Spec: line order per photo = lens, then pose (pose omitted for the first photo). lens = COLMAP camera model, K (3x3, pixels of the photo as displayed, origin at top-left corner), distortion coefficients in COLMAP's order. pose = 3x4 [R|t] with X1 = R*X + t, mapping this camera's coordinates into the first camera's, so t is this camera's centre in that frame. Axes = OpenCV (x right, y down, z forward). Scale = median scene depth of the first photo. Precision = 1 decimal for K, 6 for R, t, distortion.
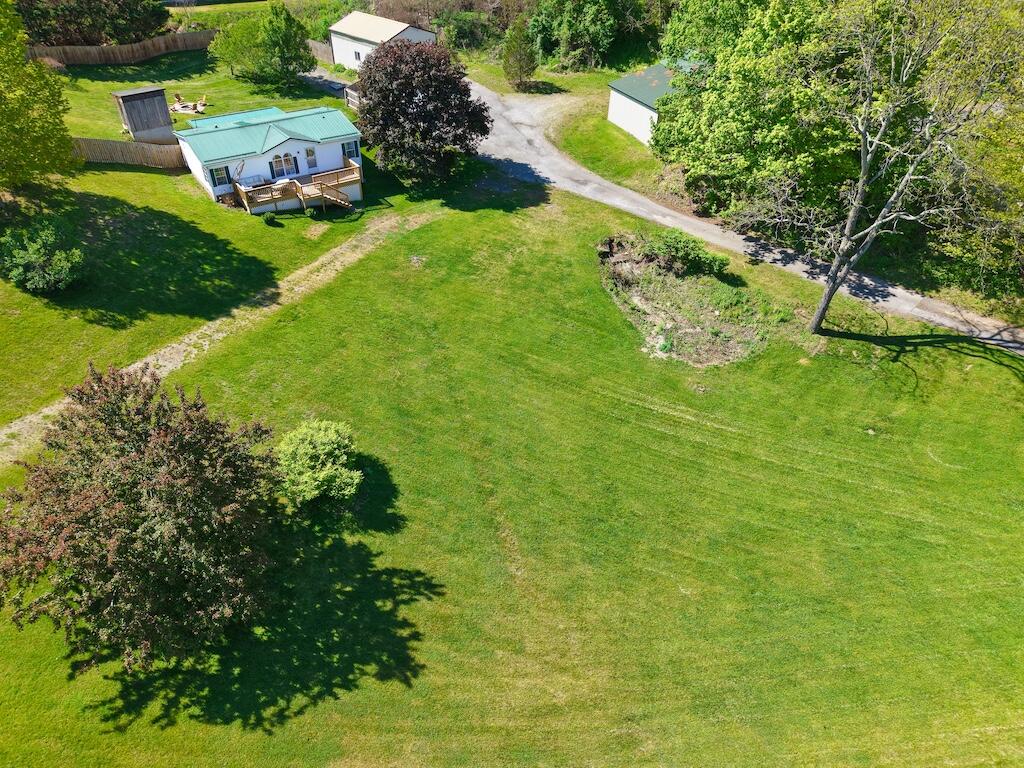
lens RADIAL K [[704.4, 0, 512.0], [0, 704.4, 384.0], [0, 0, 1]] dist [0.007485, -0.001209]
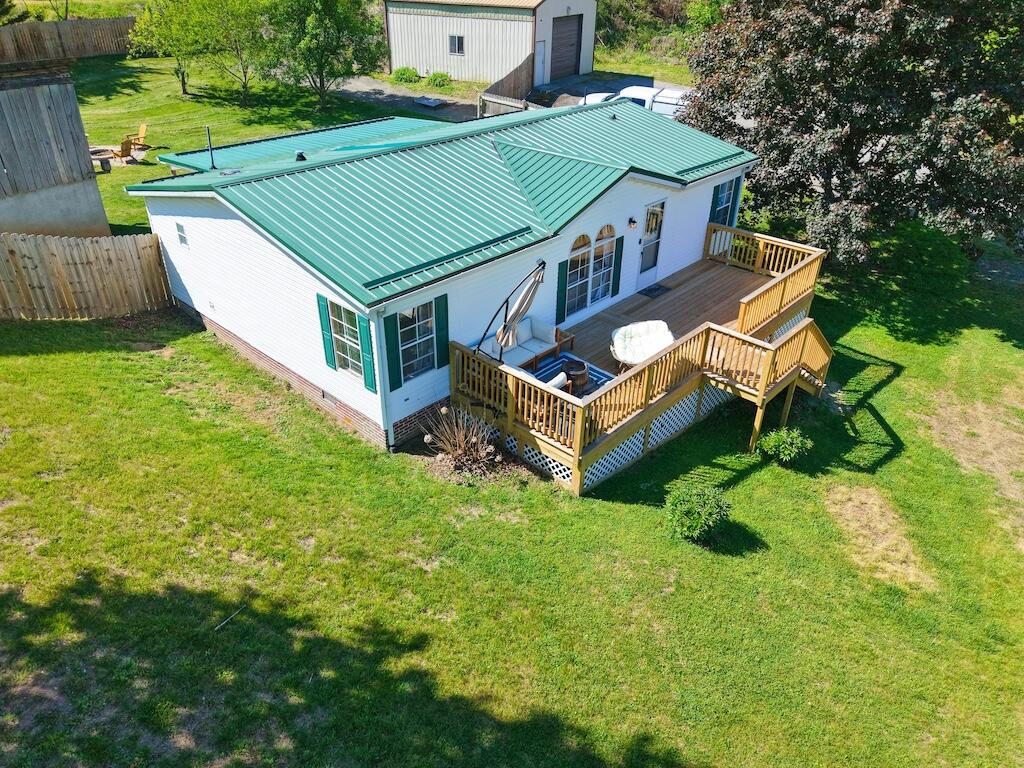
lens RADIAL K [[704.4, 0, 512.0], [0, 704.4, 384.0], [0, 0, 1]] dist [0.007485, -0.001209]
pose [[0.976194, -0.117176, 0.182525, -0.405101], [0.137073, 0.985453, -0.100470, -0.242699], [-0.168097, 0.123097, 0.978054, 0.740988]]
